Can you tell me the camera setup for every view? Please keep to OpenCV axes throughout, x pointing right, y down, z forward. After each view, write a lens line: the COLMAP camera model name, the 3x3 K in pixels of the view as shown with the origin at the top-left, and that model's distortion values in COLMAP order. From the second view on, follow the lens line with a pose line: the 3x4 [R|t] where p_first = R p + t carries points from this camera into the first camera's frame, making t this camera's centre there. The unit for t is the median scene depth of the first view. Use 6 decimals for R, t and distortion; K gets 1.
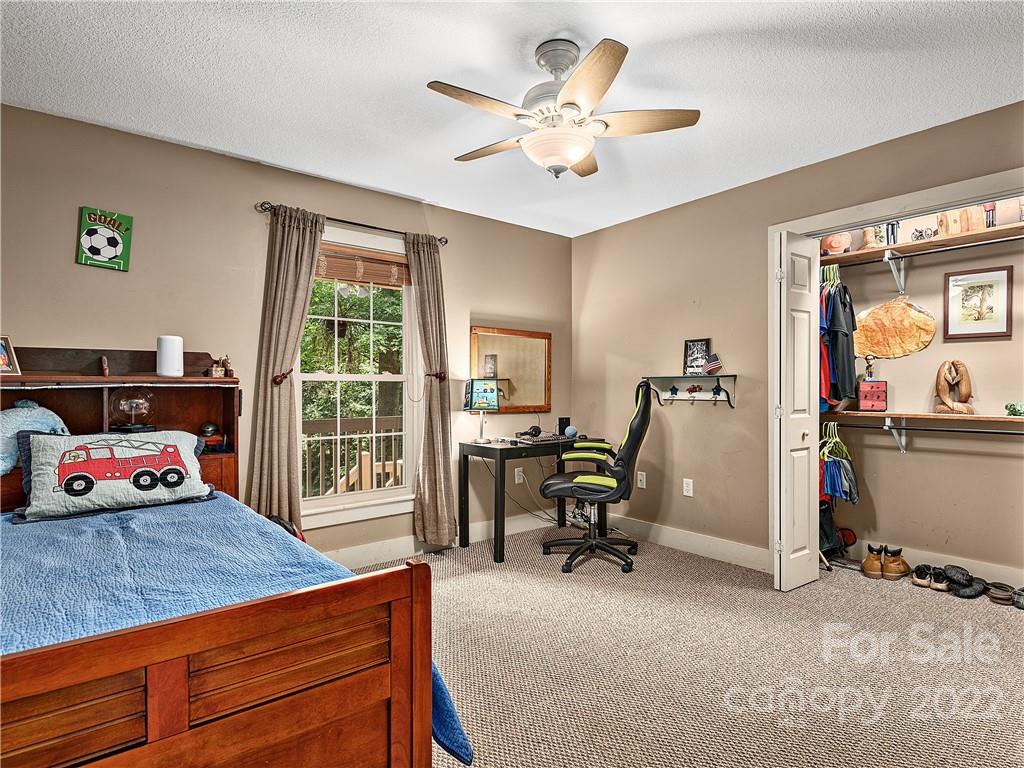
lens RADIAL K [[541.4, 0, 512.0], [0, 541.4, 384.0], [0, 0, 1]] dist [-0.026121, -0.000843]
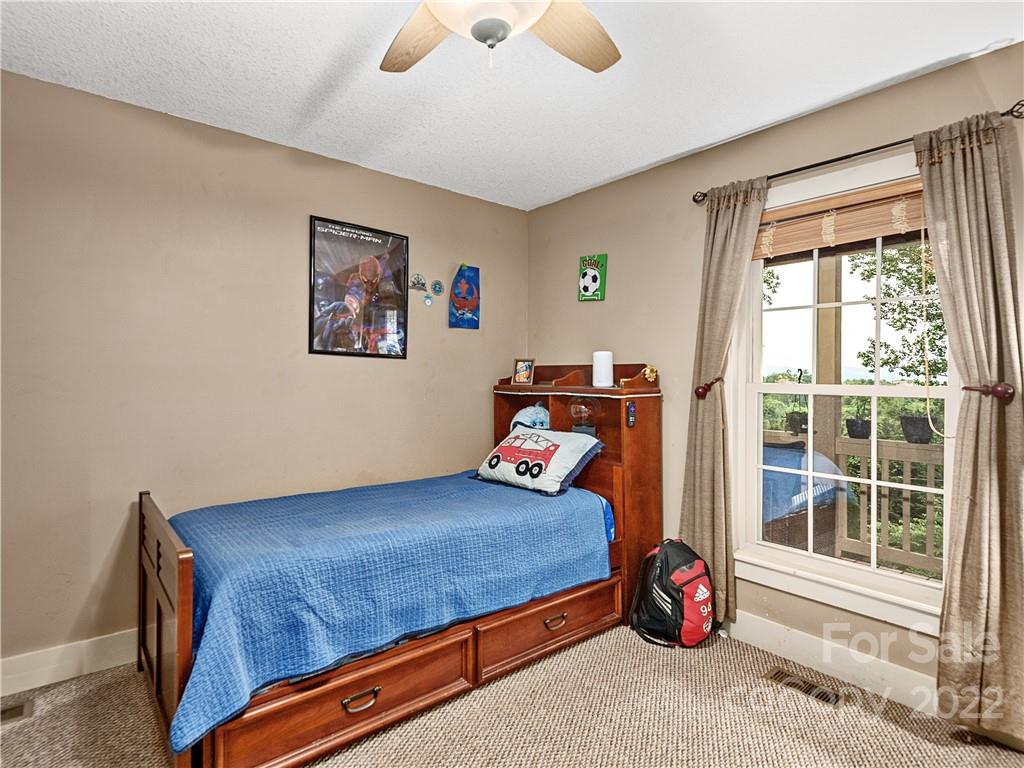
lens RADIAL K [[534.5, 0, 528.8], [0, 534.5, 381.6], [0, 0, 1]] dist [-0.001903, -0.001111]
pose [[0.018325, -0.001924, -0.999830, 0.498117], [-0.019920, 0.999799, -0.002289, -0.019632], [0.999634, 0.019958, 0.018283, 0.827083]]
